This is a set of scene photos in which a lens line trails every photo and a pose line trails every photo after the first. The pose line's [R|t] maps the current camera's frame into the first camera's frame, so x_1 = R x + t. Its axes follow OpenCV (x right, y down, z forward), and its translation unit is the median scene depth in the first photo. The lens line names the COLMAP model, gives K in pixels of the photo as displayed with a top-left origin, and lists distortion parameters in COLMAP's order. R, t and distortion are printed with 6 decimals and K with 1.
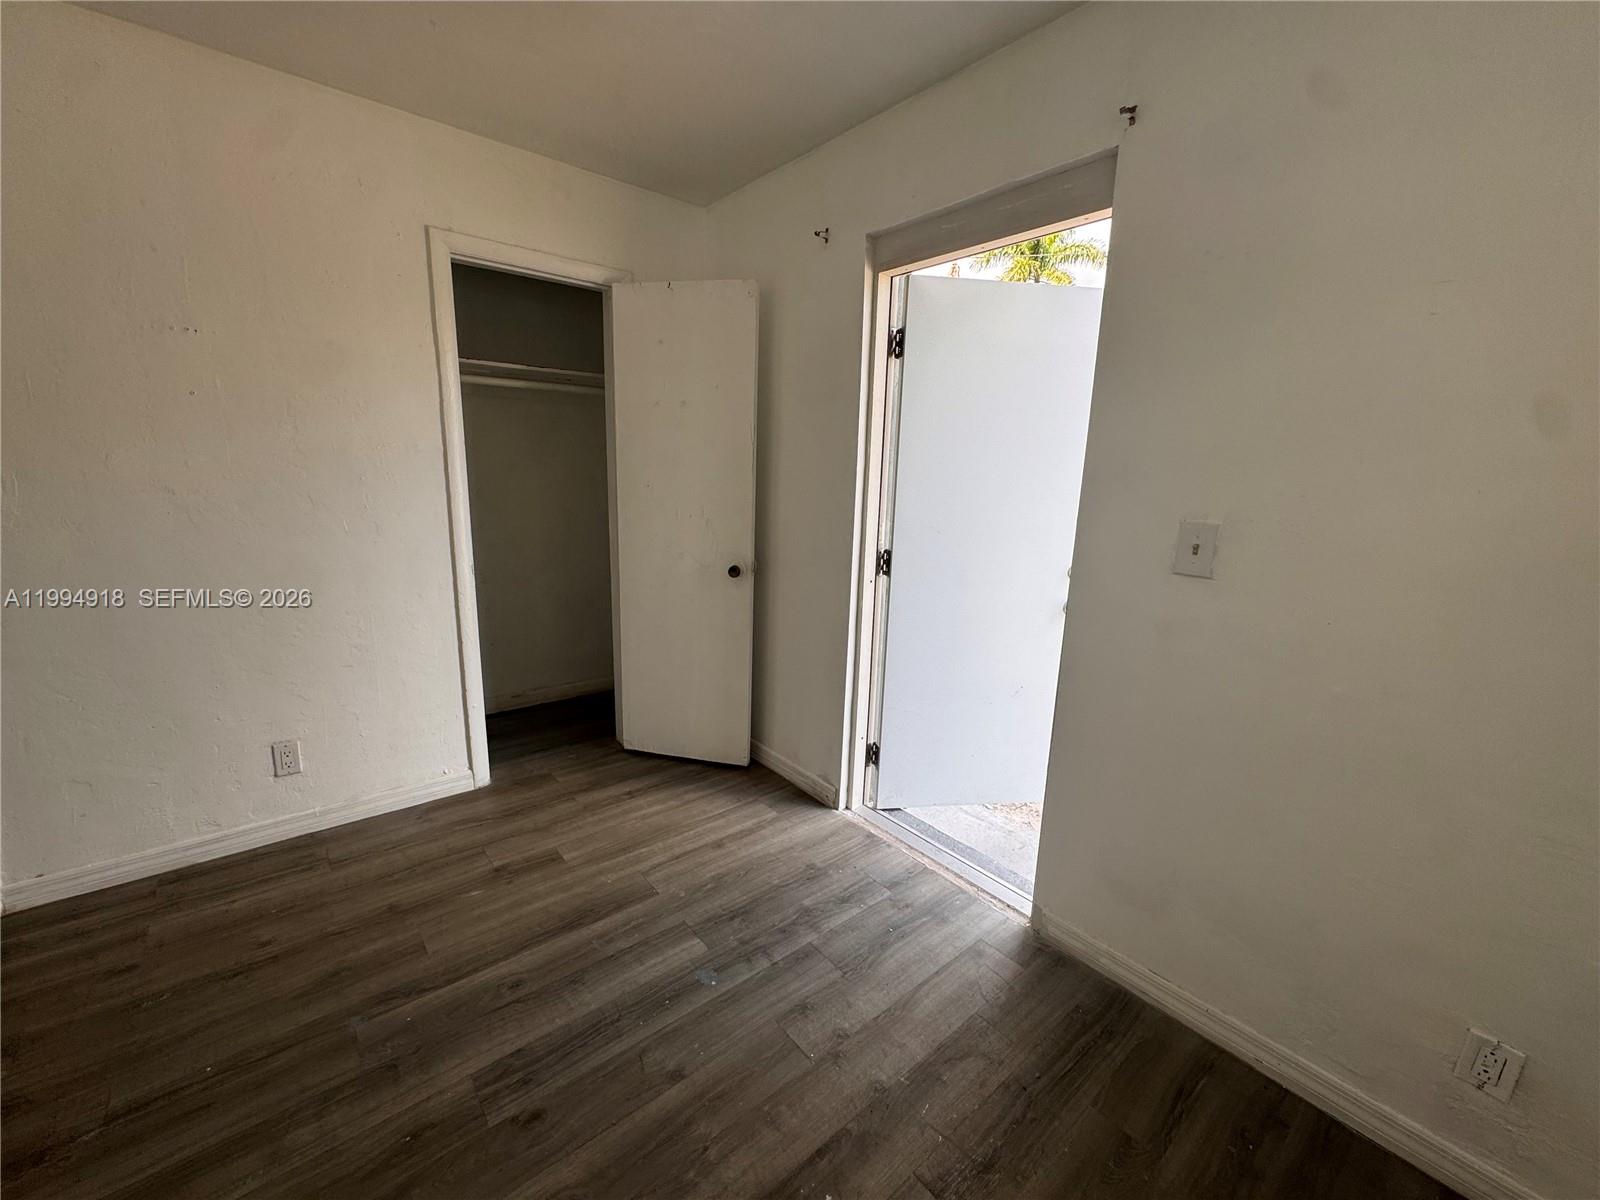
lens RADIAL K [[640.3, 0, 797.7], [0, 640.3, 598.0], [0, 0, 1]] dist [-0.001509, 0.000559]
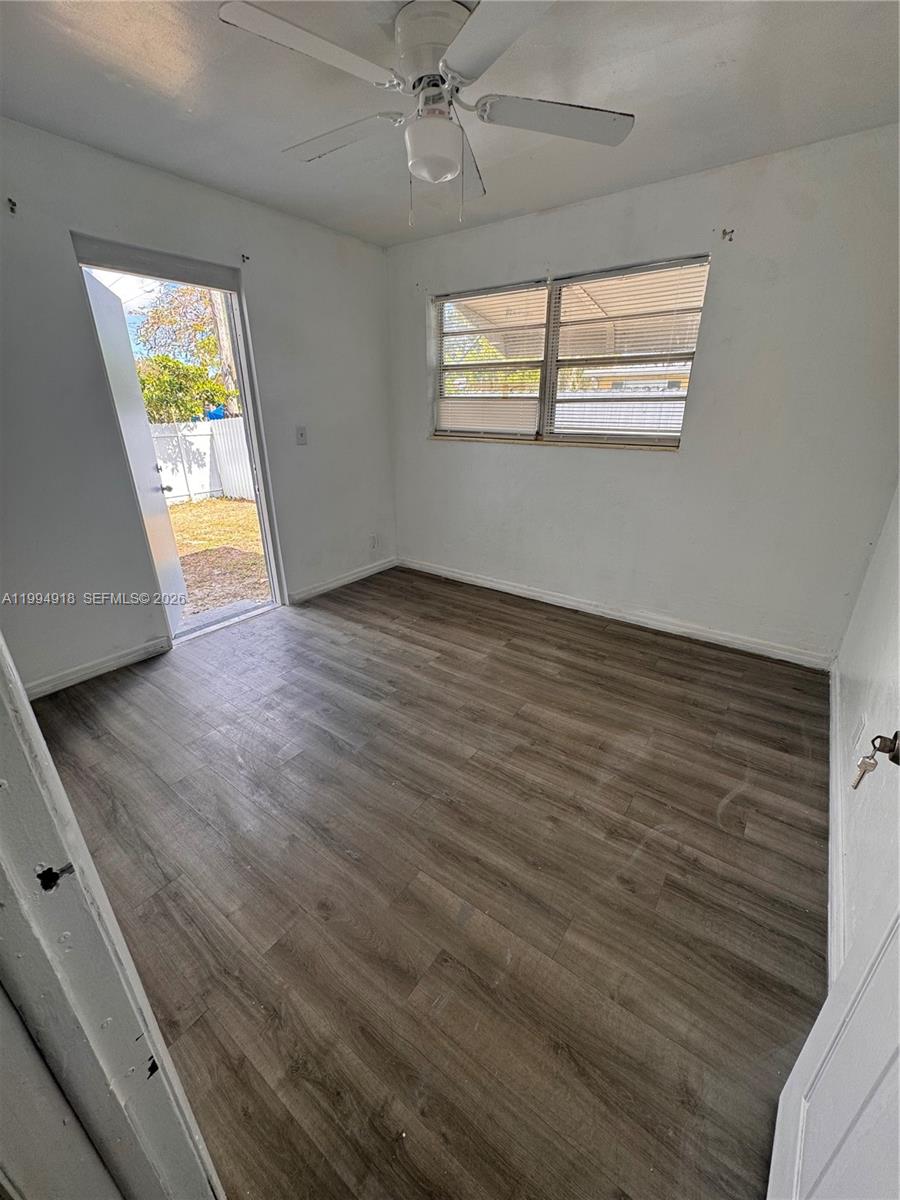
lens RADIAL K [[480.2, 0, 449.0], [0, 480.2, 599.8], [0, 0, 1]] dist [-0.001509, 0.000559]
pose [[-0.236949, -0.391183, 0.889287, -1.764464], [0.194921, 0.877599, 0.437978, -0.237872], [-0.951767, 0.277119, -0.131696, 0.808192]]
